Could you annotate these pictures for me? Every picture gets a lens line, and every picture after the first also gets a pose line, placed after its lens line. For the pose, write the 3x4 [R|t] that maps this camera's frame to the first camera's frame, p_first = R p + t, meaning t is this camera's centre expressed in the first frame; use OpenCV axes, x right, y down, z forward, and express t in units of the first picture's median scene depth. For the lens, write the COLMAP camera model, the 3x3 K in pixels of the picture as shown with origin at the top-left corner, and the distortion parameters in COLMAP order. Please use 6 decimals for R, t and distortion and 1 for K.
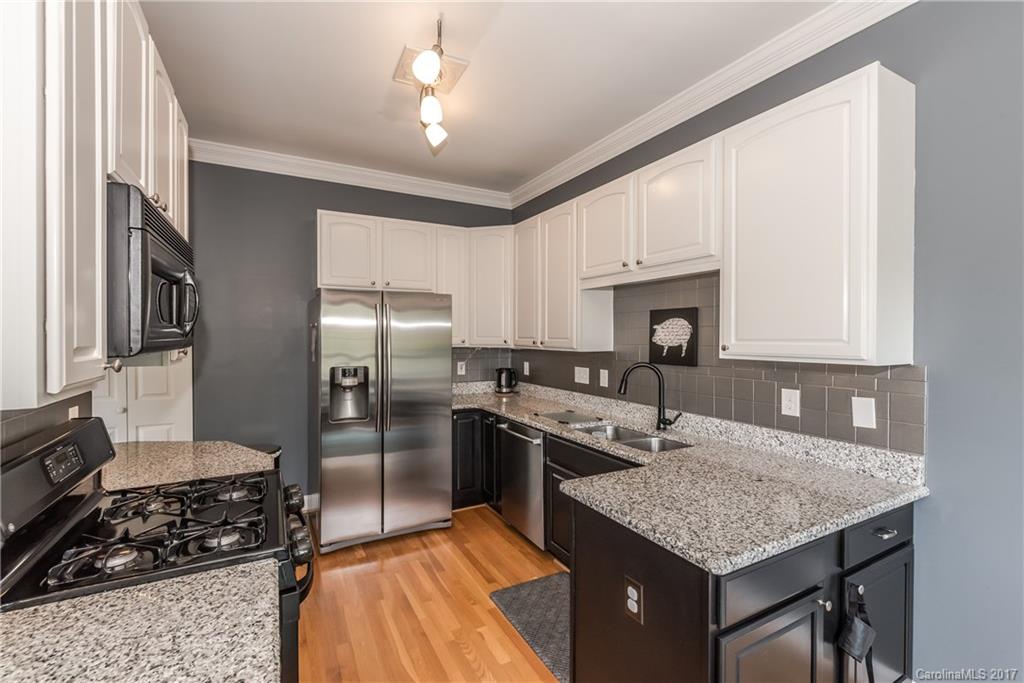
lens RADIAL K [[447.1, 0, 506.7], [0, 447.1, 340.5], [0, 0, 1]] dist [0.003902, -0.000067]
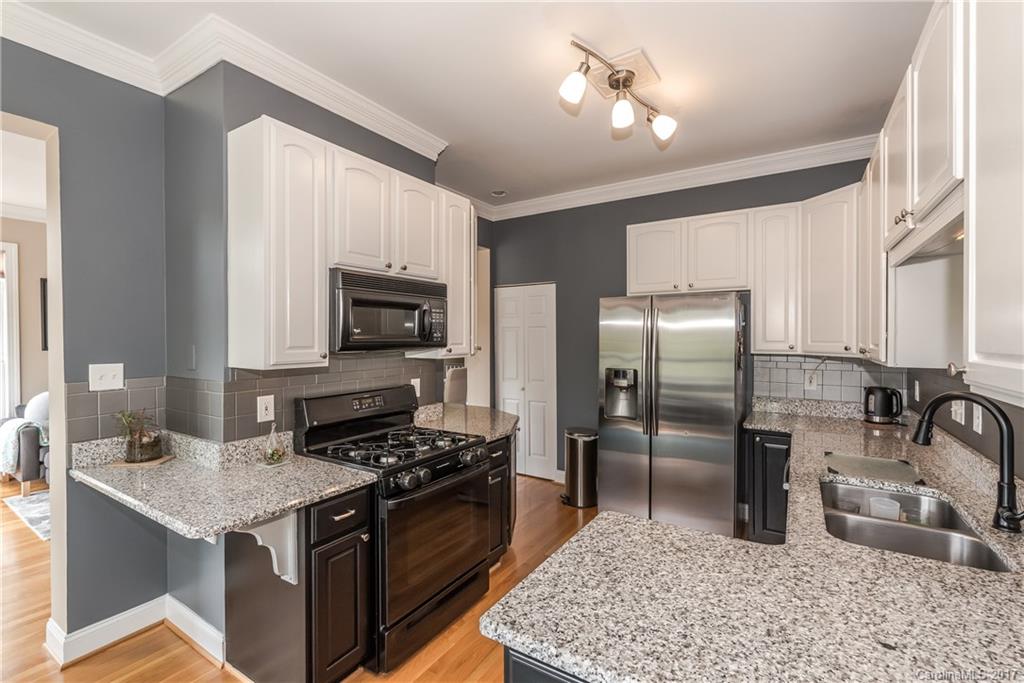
lens RADIAL K [[447.1, 0, 508.2], [0, 447.1, 336.9], [0, 0, 1]] dist [0.003902, -0.000067]
pose [[0.496250, -0.000410, -0.868180, 0.439497], [-0.011416, 0.999910, -0.006997, -0.005621], [0.868105, 0.013383, 0.496201, 0.227235]]
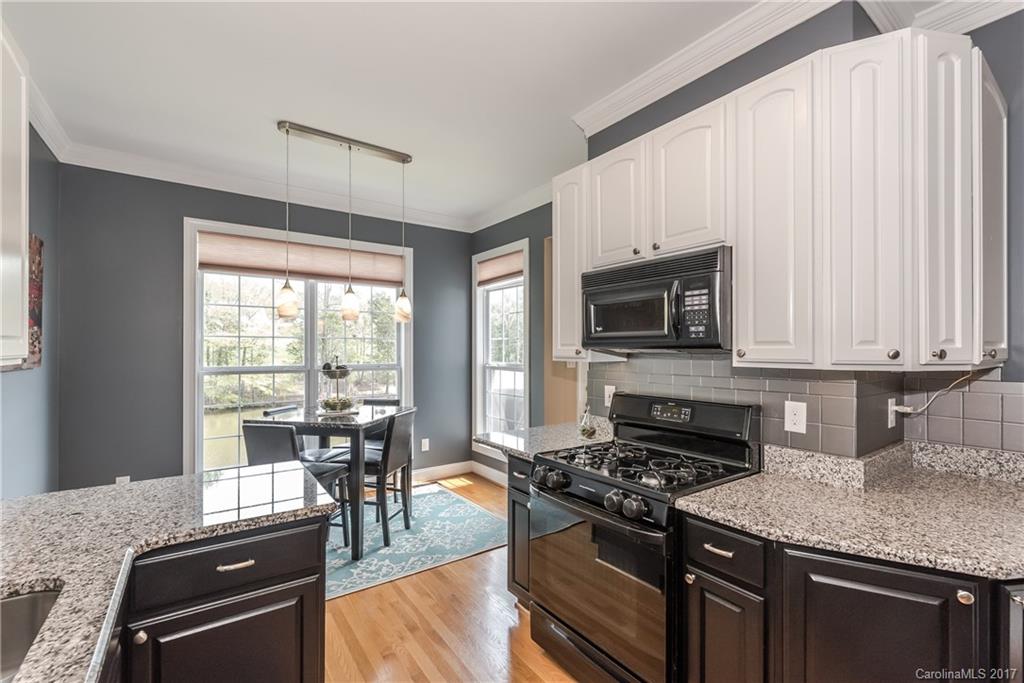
lens RADIAL K [[447.1, 0, 508.5], [0, 447.1, 345.7], [0, 0, 1]] dist [0.003902, -0.000067]
pose [[-0.991040, -0.002040, -0.133547, -0.049445], [-0.003810, 0.999908, 0.013002, 0.001236], [0.133509, 0.013394, -0.990957, 1.062076]]
